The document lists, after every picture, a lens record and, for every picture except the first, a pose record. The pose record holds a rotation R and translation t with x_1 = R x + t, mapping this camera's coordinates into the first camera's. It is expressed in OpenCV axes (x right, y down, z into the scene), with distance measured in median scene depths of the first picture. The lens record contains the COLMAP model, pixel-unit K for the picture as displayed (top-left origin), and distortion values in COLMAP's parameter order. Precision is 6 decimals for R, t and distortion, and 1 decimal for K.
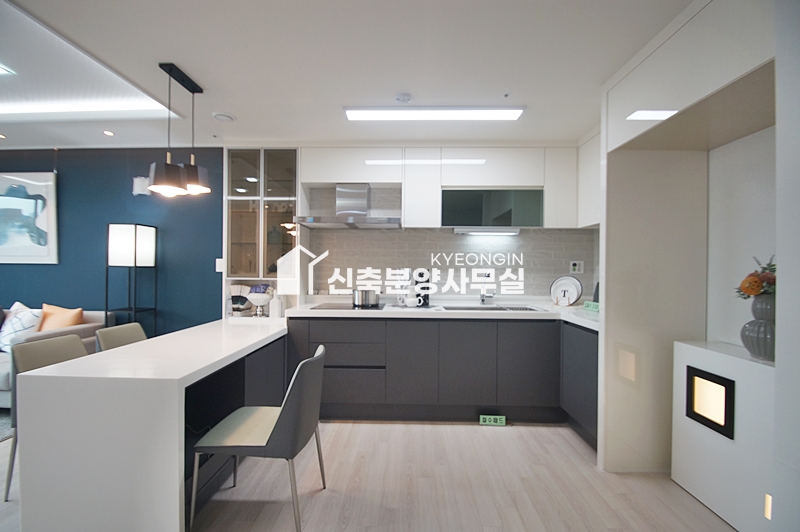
lens RADIAL K [[356.9, 0, 400.0], [0, 356.9, 266.0], [0, 0, 1]] dist [0.001413, 0.000070]
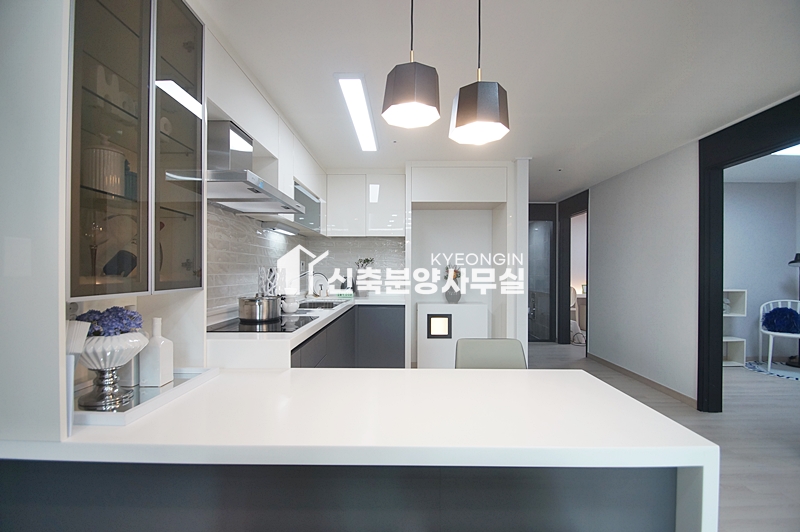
lens RADIAL K [[356.9, 0, 400.0], [0, 356.9, 266.0], [0, 0, 1]] dist [0.001413, 0.000070]
pose [[-0.019359, 0.001563, 0.999811, -1.094440], [-0.012077, 0.999925, -0.001797, 0.010930], [-0.999740, -0.012110, -0.019338, 1.069286]]
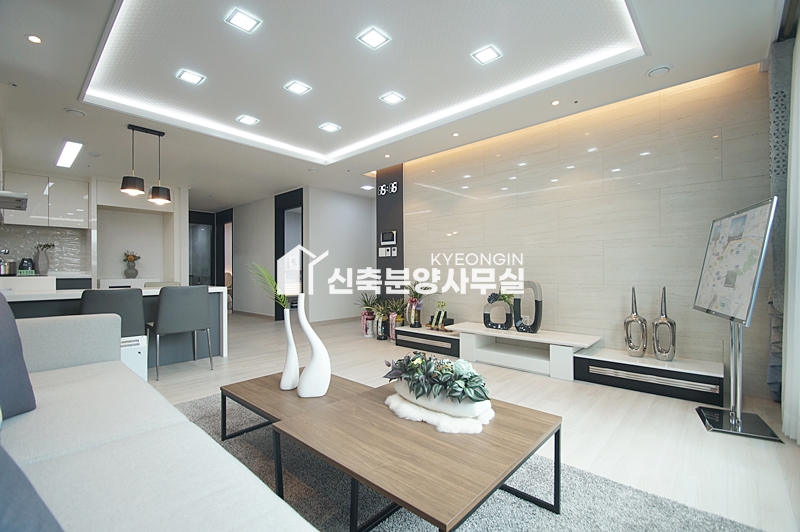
lens RADIAL K [[356.2, 0, 400.0], [0, 356.2, 266.0], [0, 0, 1]] dist [-0.000273, -0.000017]
pose [[-0.759107, 0.001240, 0.650965, -2.491377], [-0.007747, 0.999910, -0.010939, 0.120005], [-0.650920, -0.013347, -0.759029, 1.467459]]
